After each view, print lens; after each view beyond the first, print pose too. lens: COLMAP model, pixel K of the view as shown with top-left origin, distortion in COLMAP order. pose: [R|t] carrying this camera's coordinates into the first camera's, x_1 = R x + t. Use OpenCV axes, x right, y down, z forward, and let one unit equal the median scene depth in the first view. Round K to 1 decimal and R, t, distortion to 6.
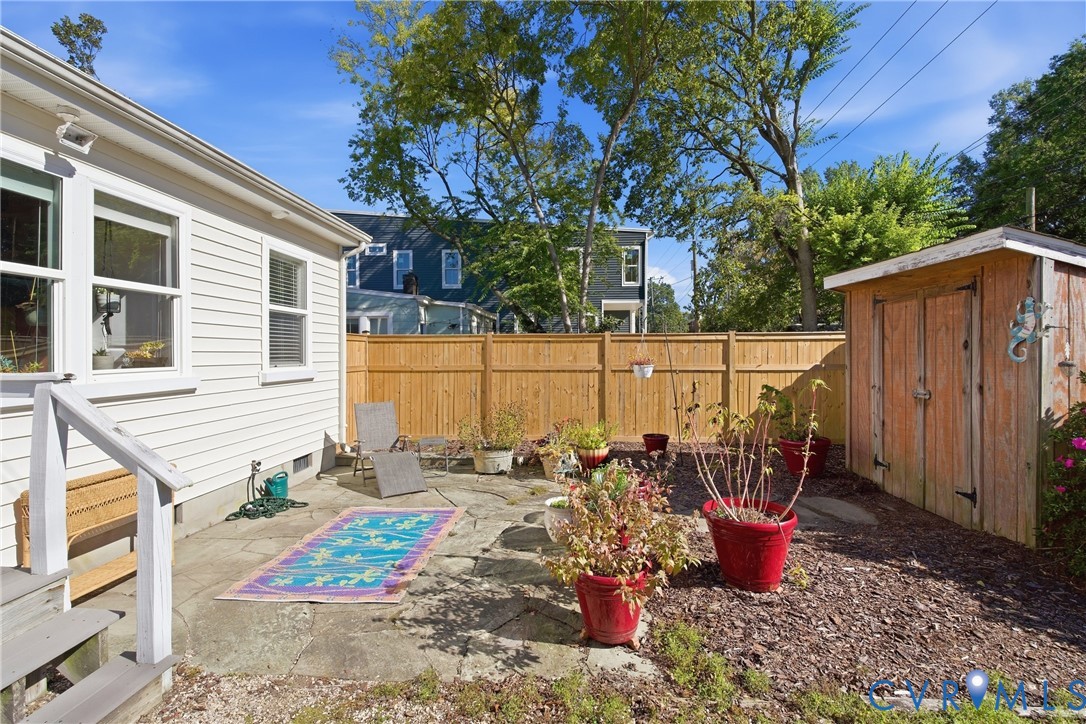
lens RADIAL K [[483.8, 0, 535.3], [0, 483.8, 351.8], [0, 0, 1]] dist [0.020121, -0.002504]
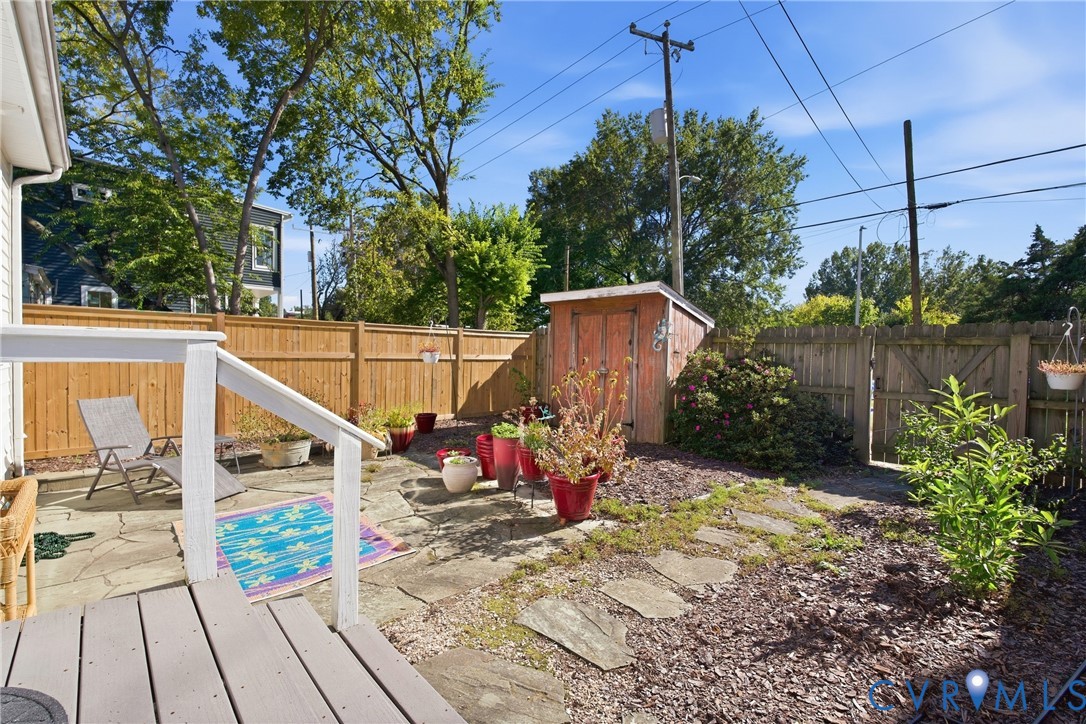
lens RADIAL K [[483.8, 0, 538.7], [0, 483.8, 371.9], [0, 0, 1]] dist [0.020121, -0.002504]
pose [[0.680033, -0.012738, 0.733071, -0.362762], [-0.021536, 0.999071, 0.037338, 0.019544], [-0.732865, -0.041178, 0.679127, 0.015521]]
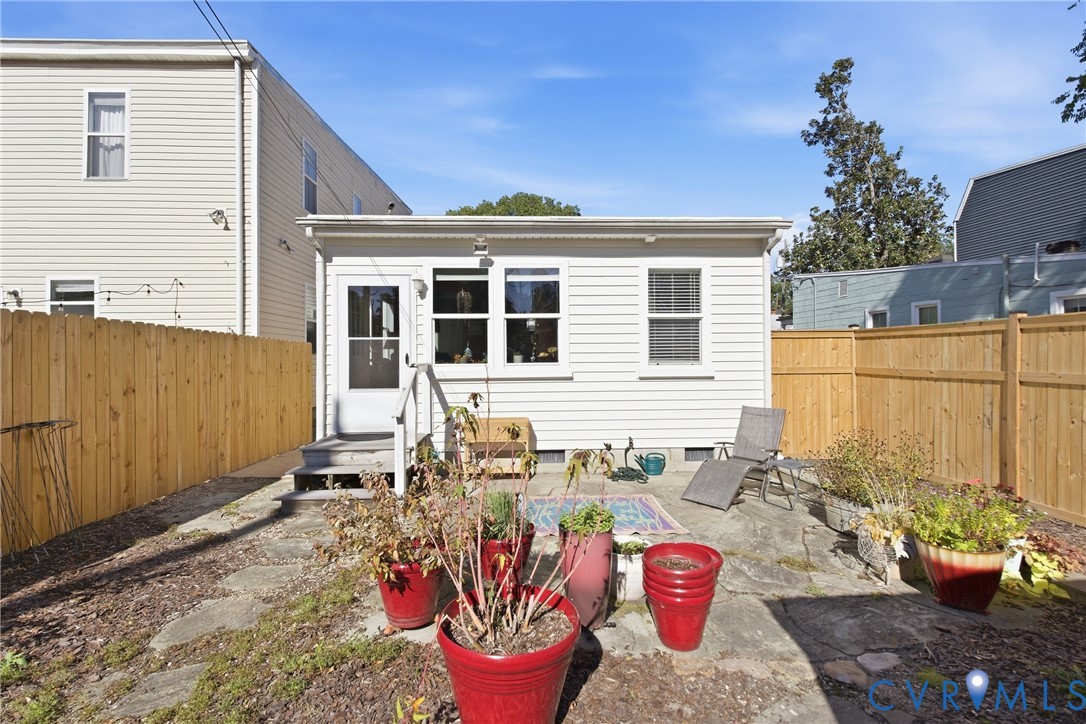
lens RADIAL K [[483.8, 0, 536.8], [0, 483.8, 355.2], [0, 0, 1]] dist [0.020121, -0.002504]
pose [[0.120085, 0.005314, -0.992749, 0.434852], [0.010104, 0.999927, 0.006575, -0.002445], [0.992712, -0.010820, 0.120023, 0.400651]]
